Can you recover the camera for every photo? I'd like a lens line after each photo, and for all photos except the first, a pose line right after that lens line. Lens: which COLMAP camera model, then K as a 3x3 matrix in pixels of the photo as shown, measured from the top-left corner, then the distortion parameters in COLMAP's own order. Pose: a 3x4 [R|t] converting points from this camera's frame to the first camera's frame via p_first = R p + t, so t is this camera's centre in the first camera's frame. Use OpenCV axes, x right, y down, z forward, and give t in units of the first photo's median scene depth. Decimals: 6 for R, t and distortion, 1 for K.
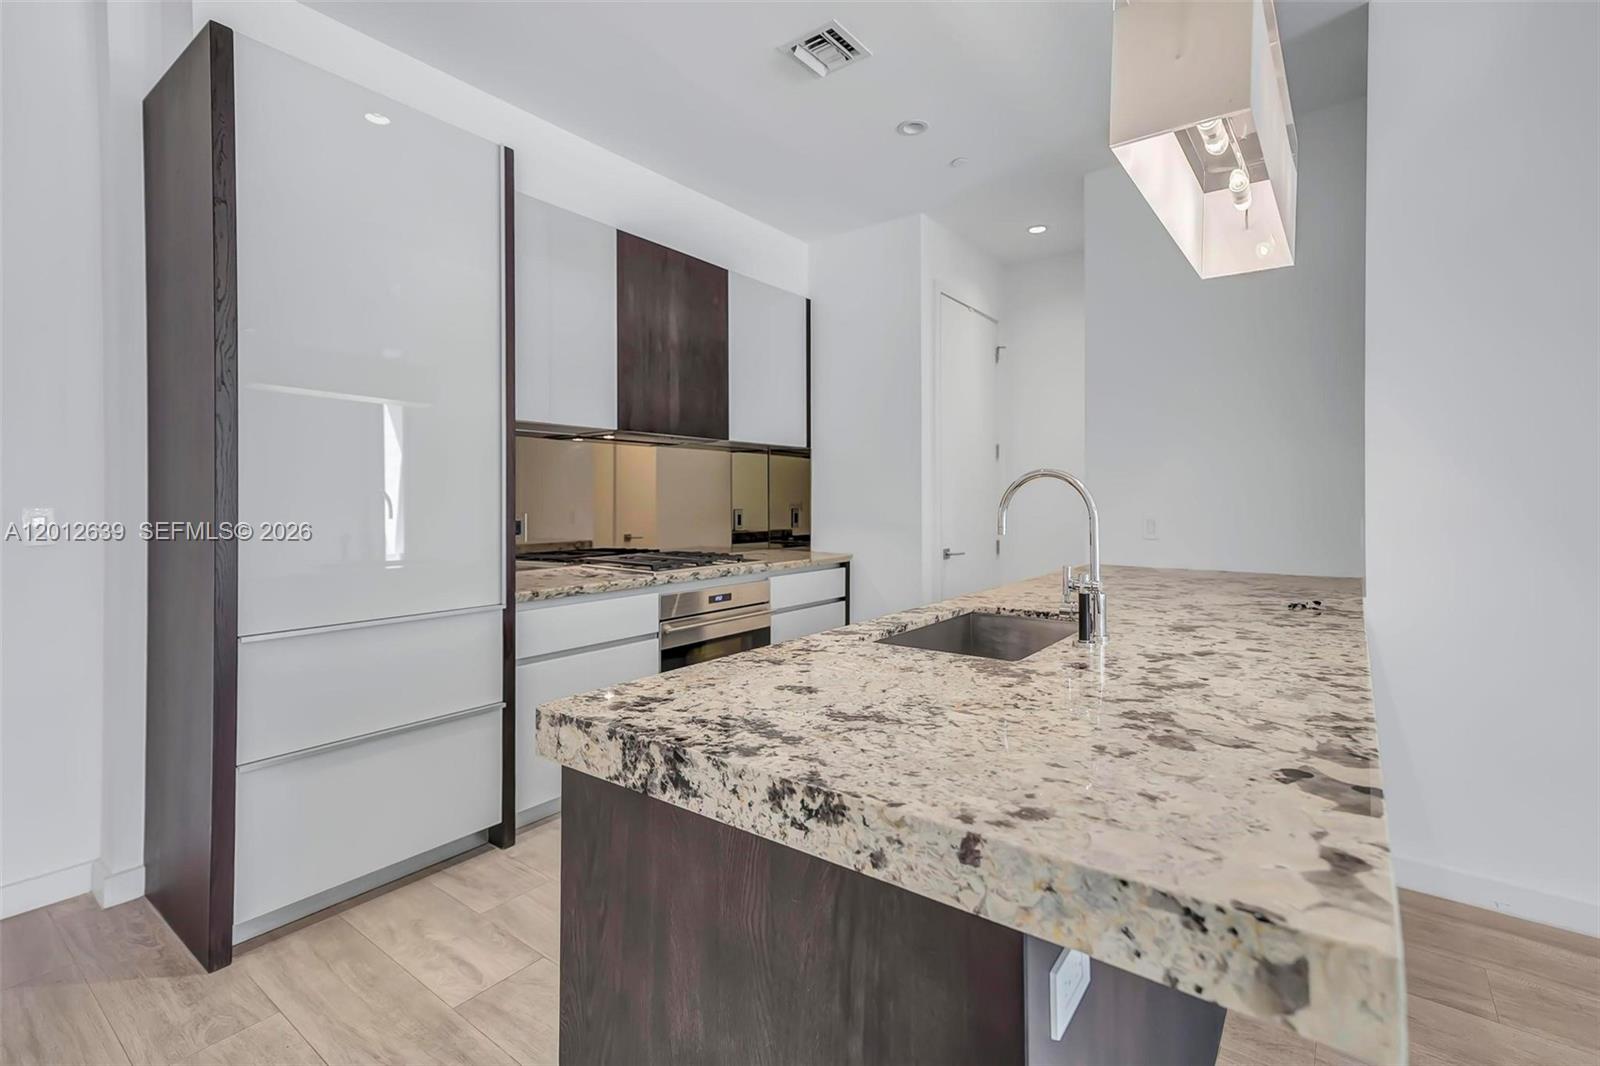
lens RADIAL K [[738.0, 0, 801.1], [0, 738.0, 499.2], [0, 0, 1]] dist [0.022591, 0.000190]
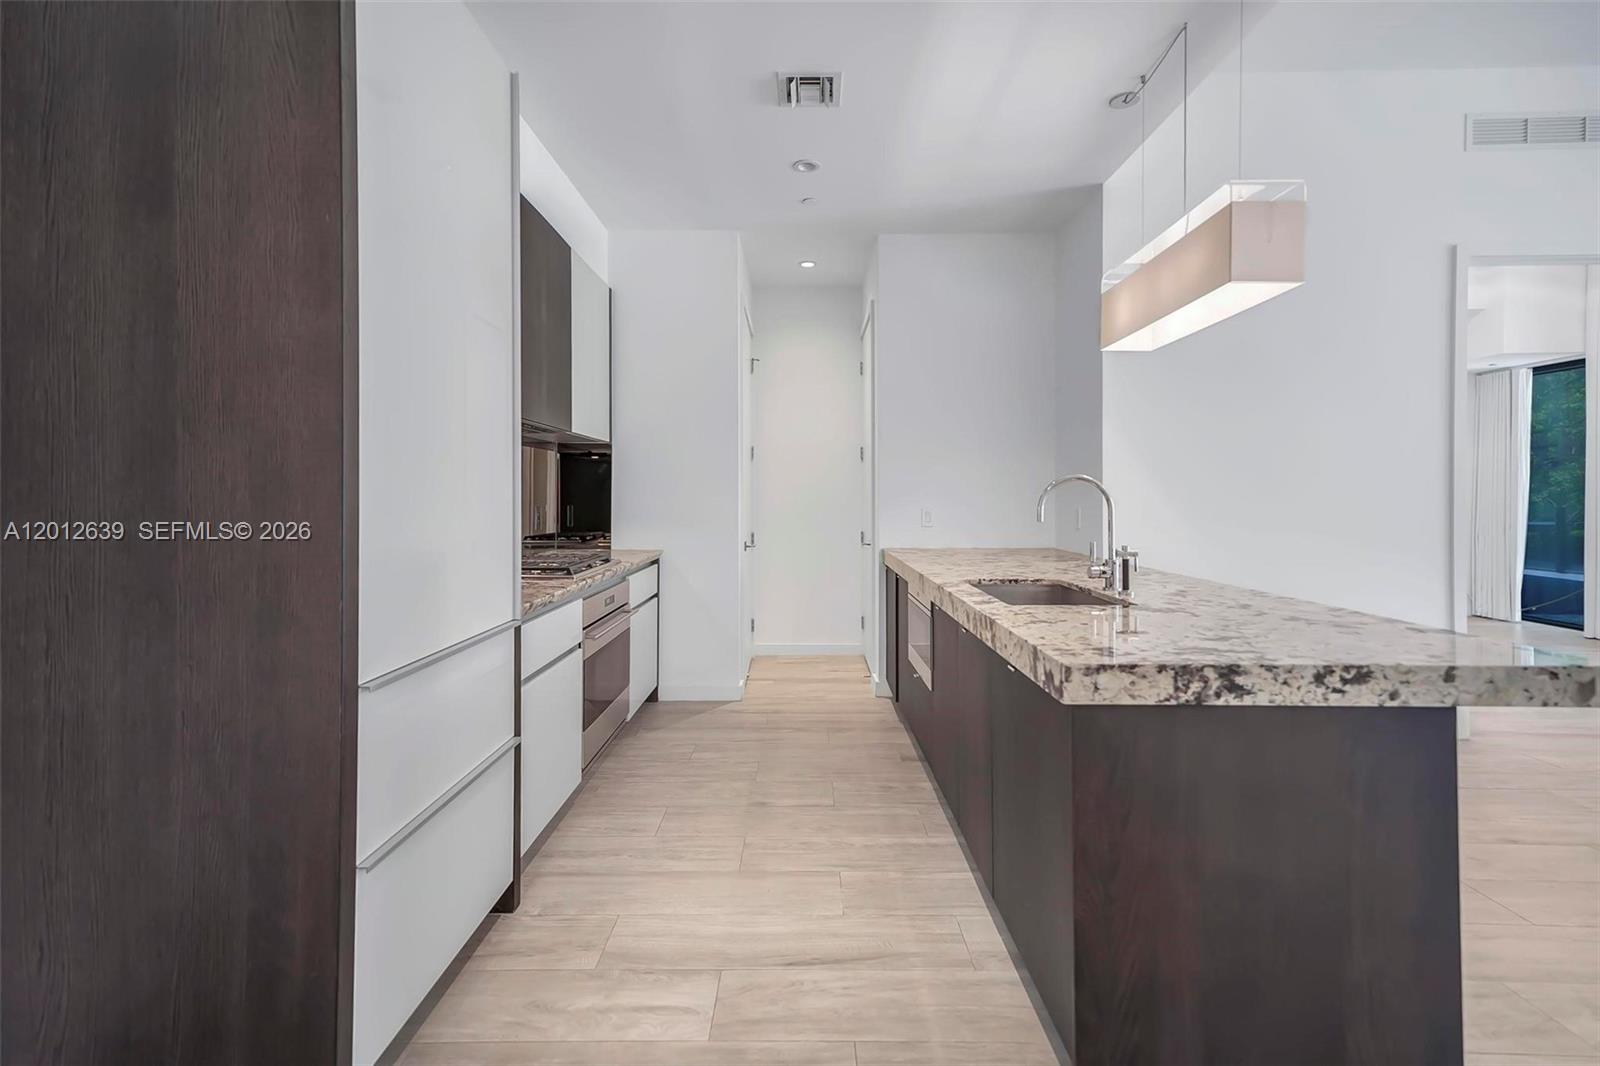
lens RADIAL K [[738.0, 0, 801.1], [0, 738.0, 499.2], [0, 0, 1]] dist [0.022591, 0.000190]
pose [[0.791421, -0.000418, 0.611271, -1.785340], [-0.000720, 0.999998, 0.001615, 0.008047], [-0.611270, -0.001719, 0.791420, 0.370622]]
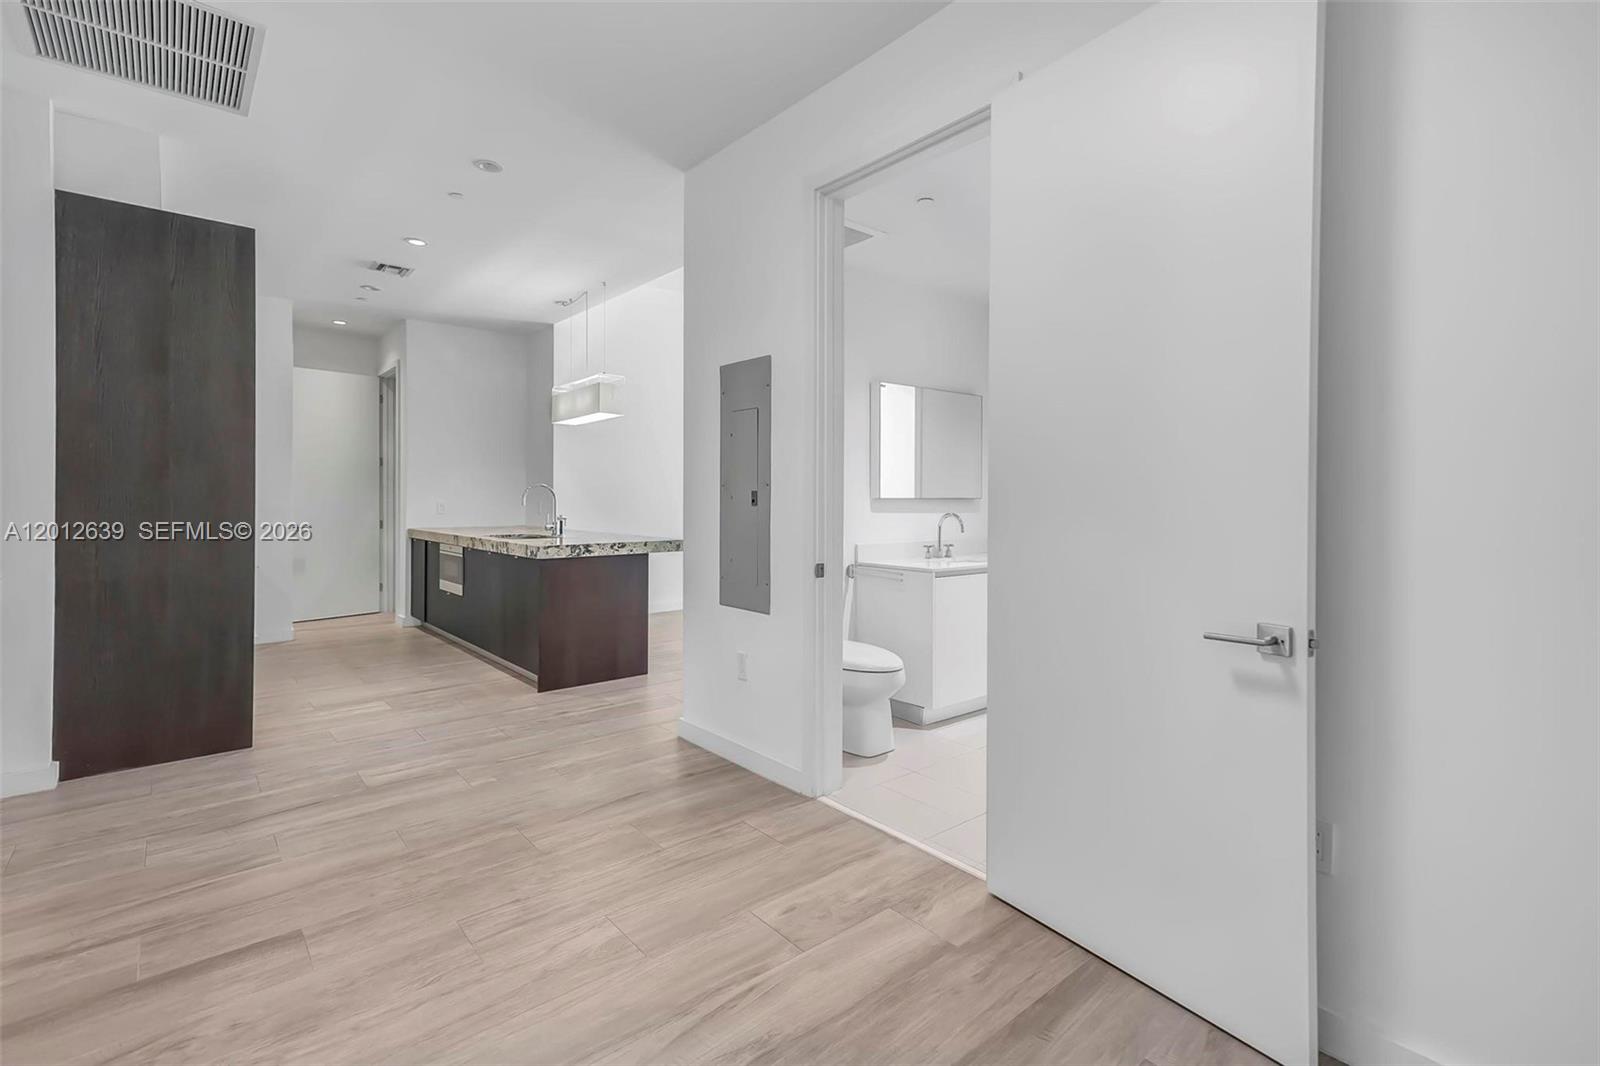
lens RADIAL K [[738.0, 0, 801.1], [0, 738.0, 499.2], [0, 0, 1]] dist [0.022591, 0.000190]
pose [[0.212019, -0.000622, 0.977265, -4.698522], [-0.004802, 0.999987, 0.001678, 0.030808], [-0.977254, -0.005049, 0.212013, -1.409343]]
